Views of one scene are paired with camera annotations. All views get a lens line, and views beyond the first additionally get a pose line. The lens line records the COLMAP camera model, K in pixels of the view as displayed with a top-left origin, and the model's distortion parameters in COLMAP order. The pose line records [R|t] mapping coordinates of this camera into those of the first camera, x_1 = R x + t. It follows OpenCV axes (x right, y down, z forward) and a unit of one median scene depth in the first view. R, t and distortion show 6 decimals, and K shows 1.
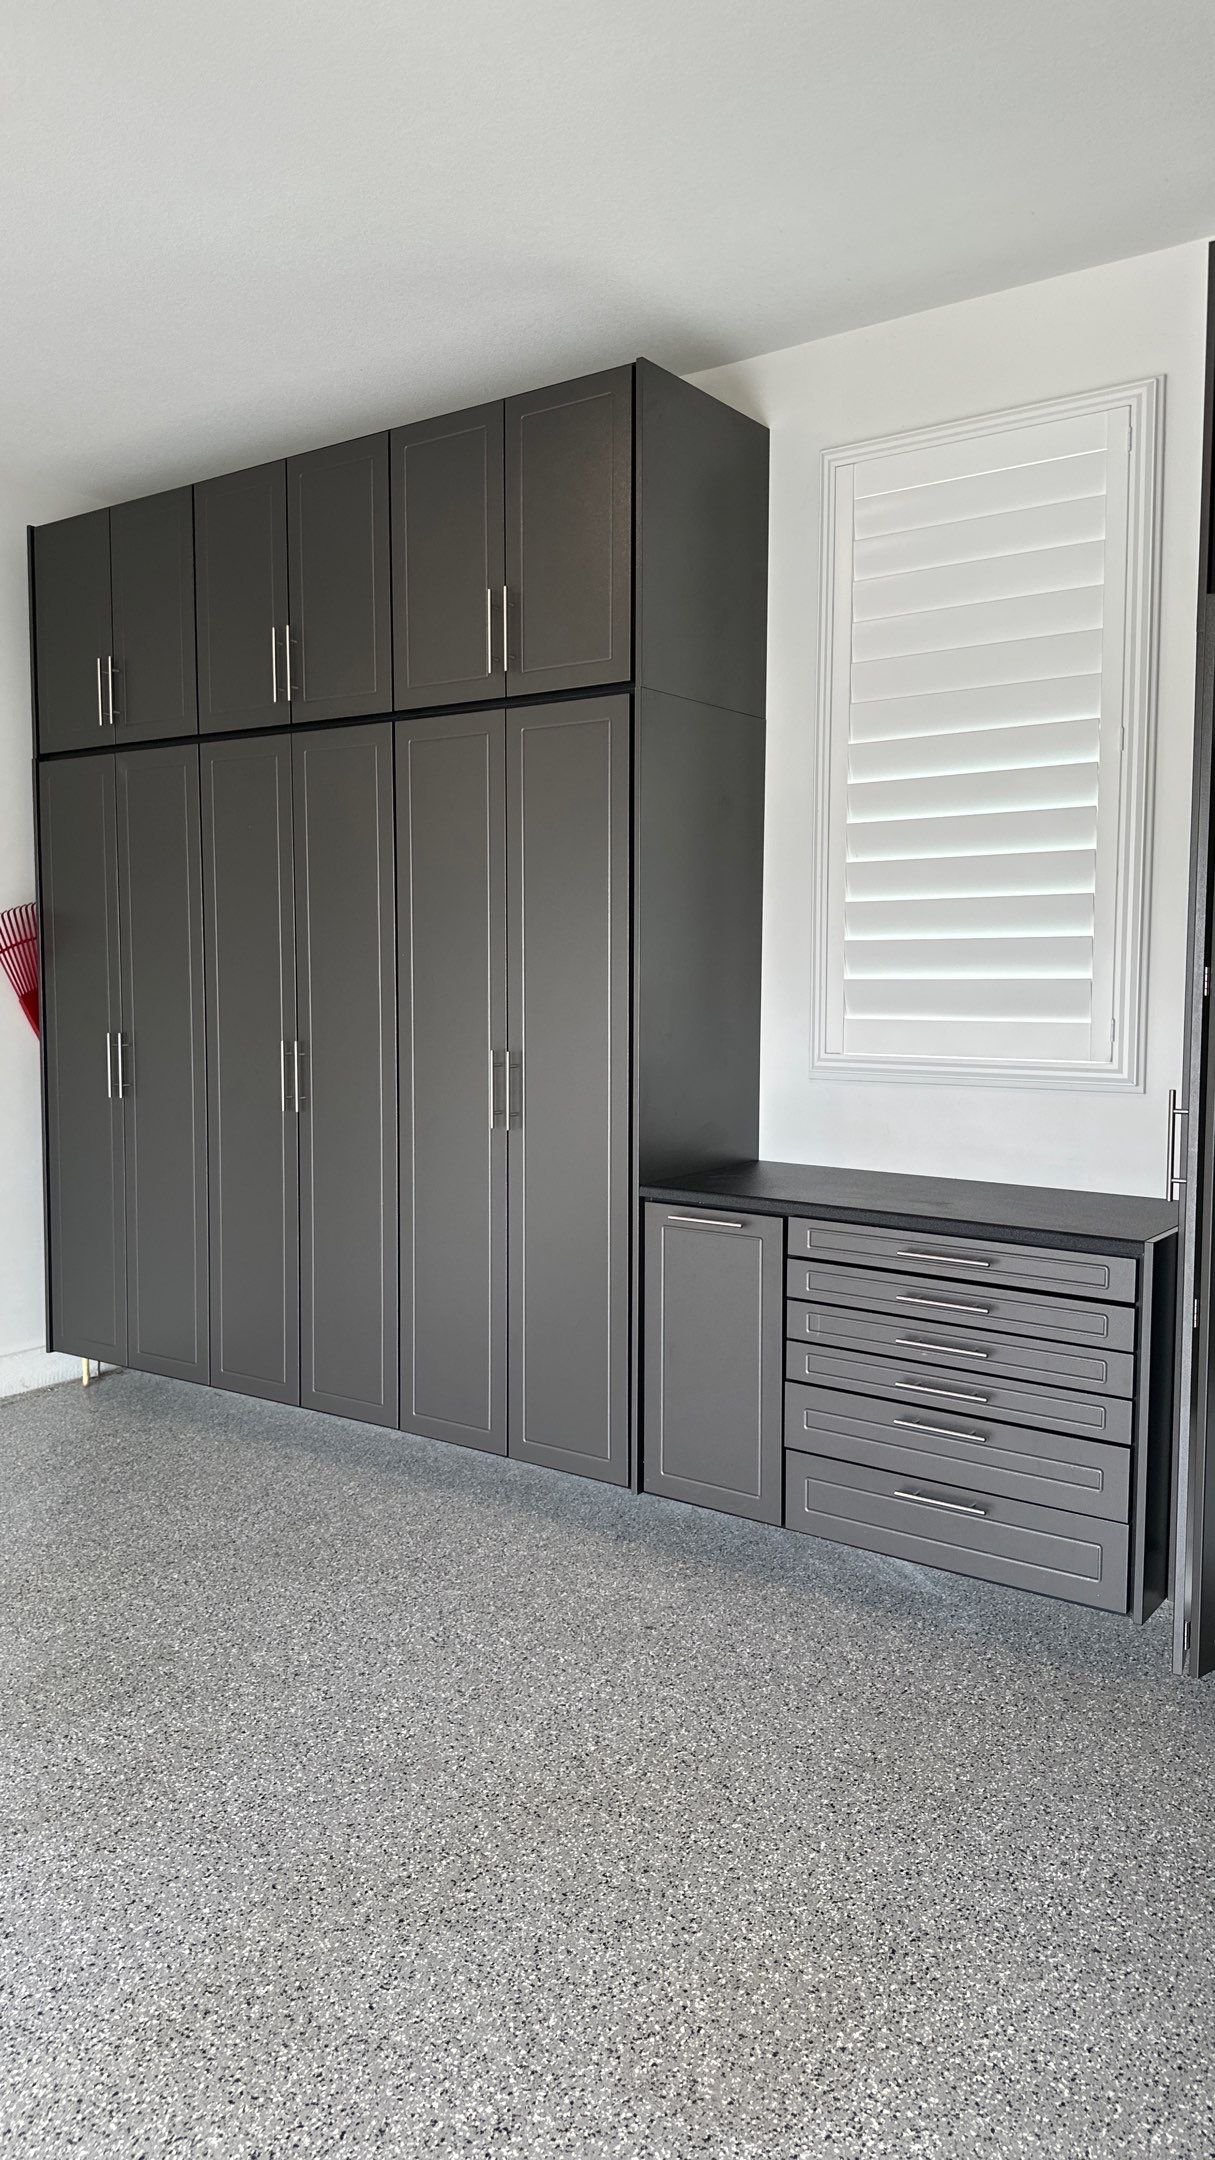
lens RADIAL K [[1505.6, 0, 637.5], [0, 1505.6, 1075.8], [0, 0, 1]] dist [0.003385, -0.015674]
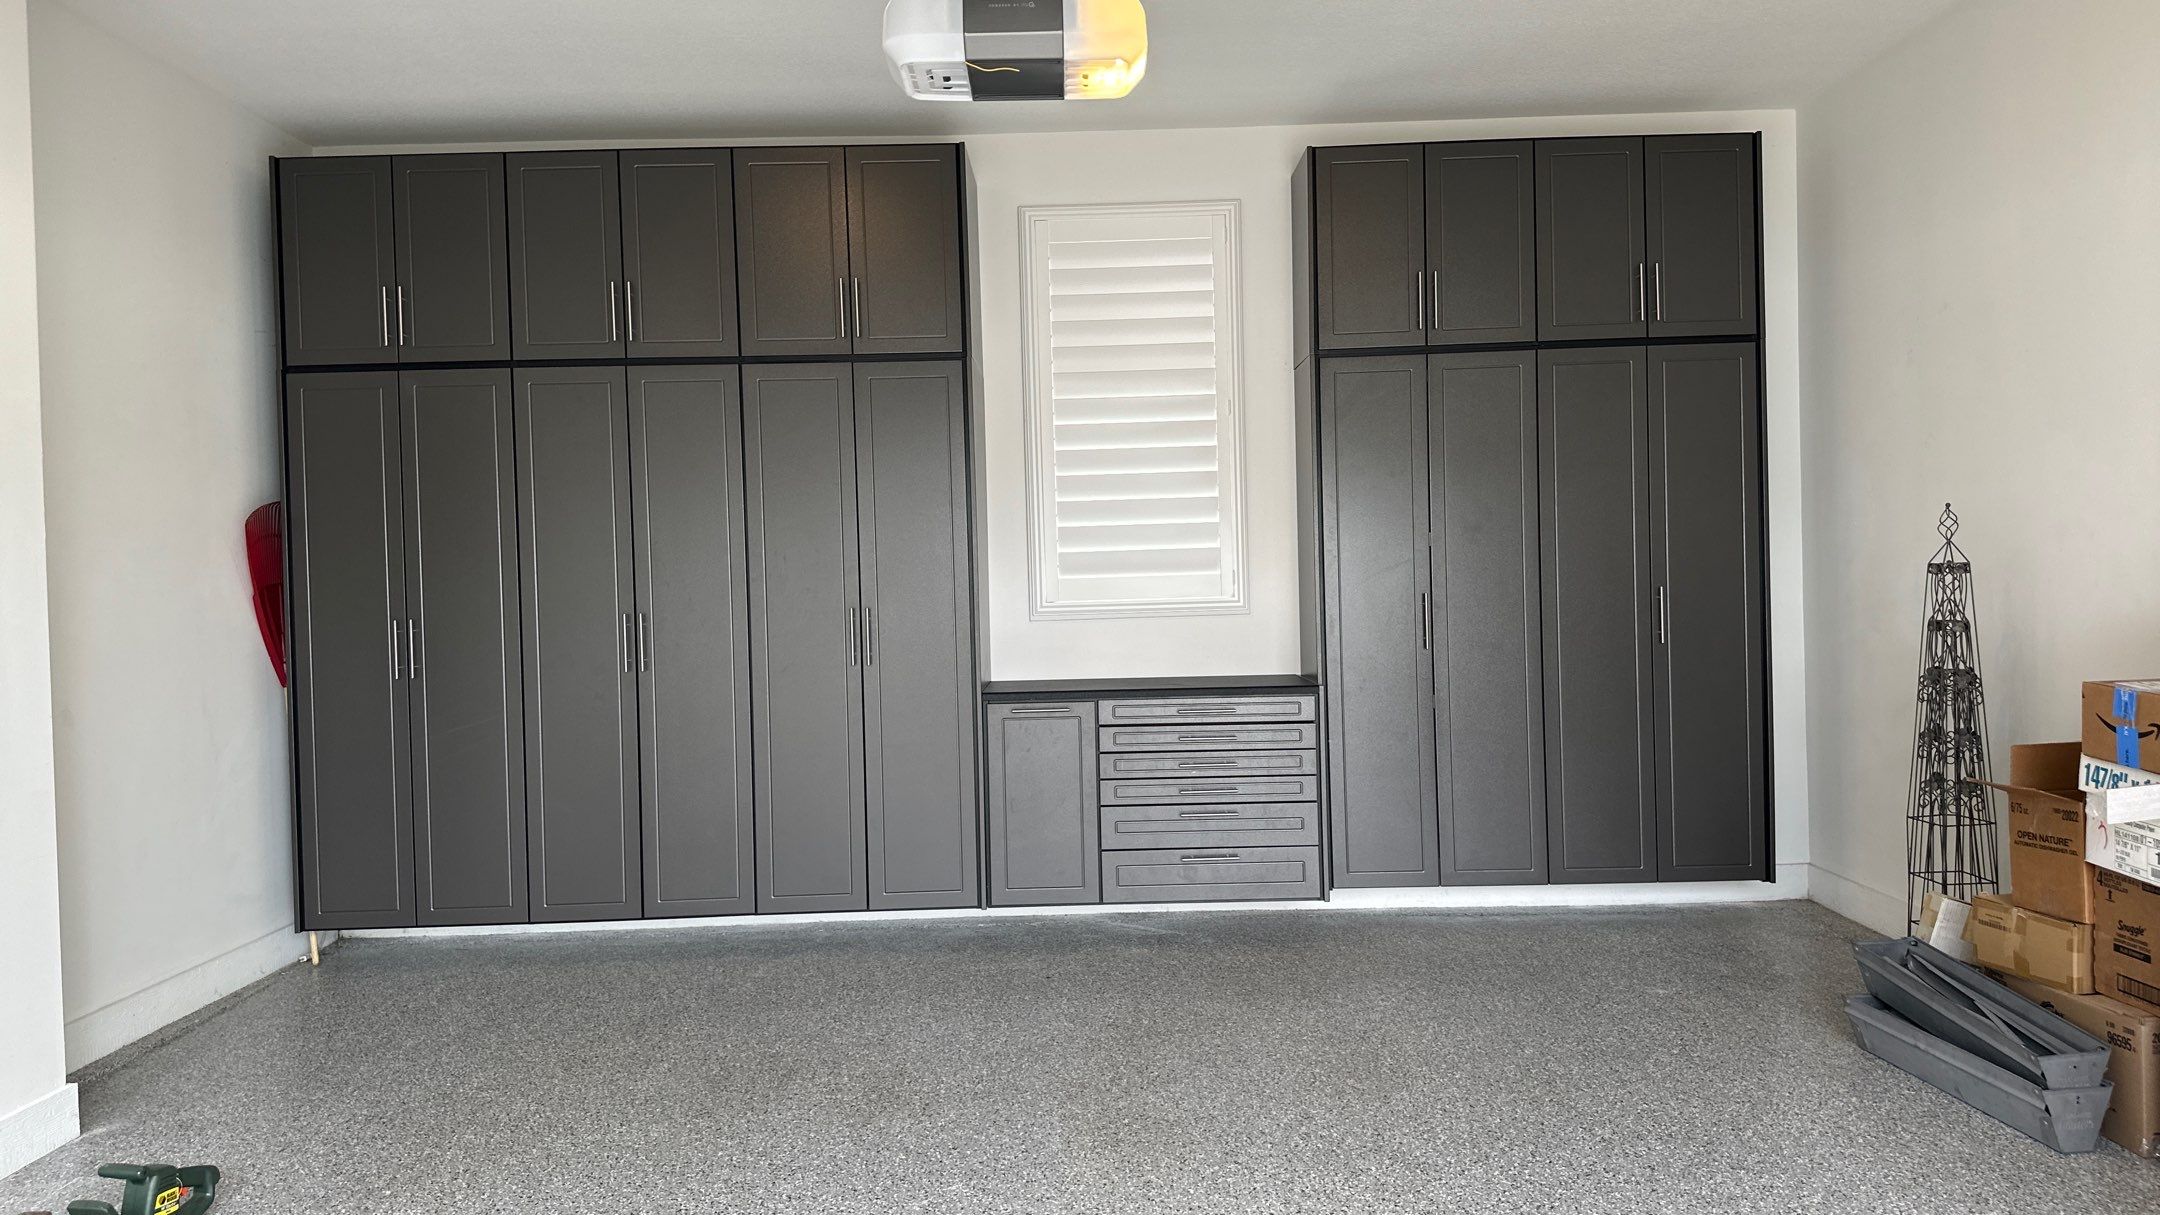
lens RADIAL K [[1462.3, 0, 1080.2], [0, 1462.3, 602.4], [0, 0, 1]] dist [0.041635, -0.001743]
pose [[0.819255, -0.035757, 0.572314, -0.920210], [0.071191, 0.996675, -0.039638, 0.060769], [-0.568994, 0.073218, 0.819076, -0.289392]]
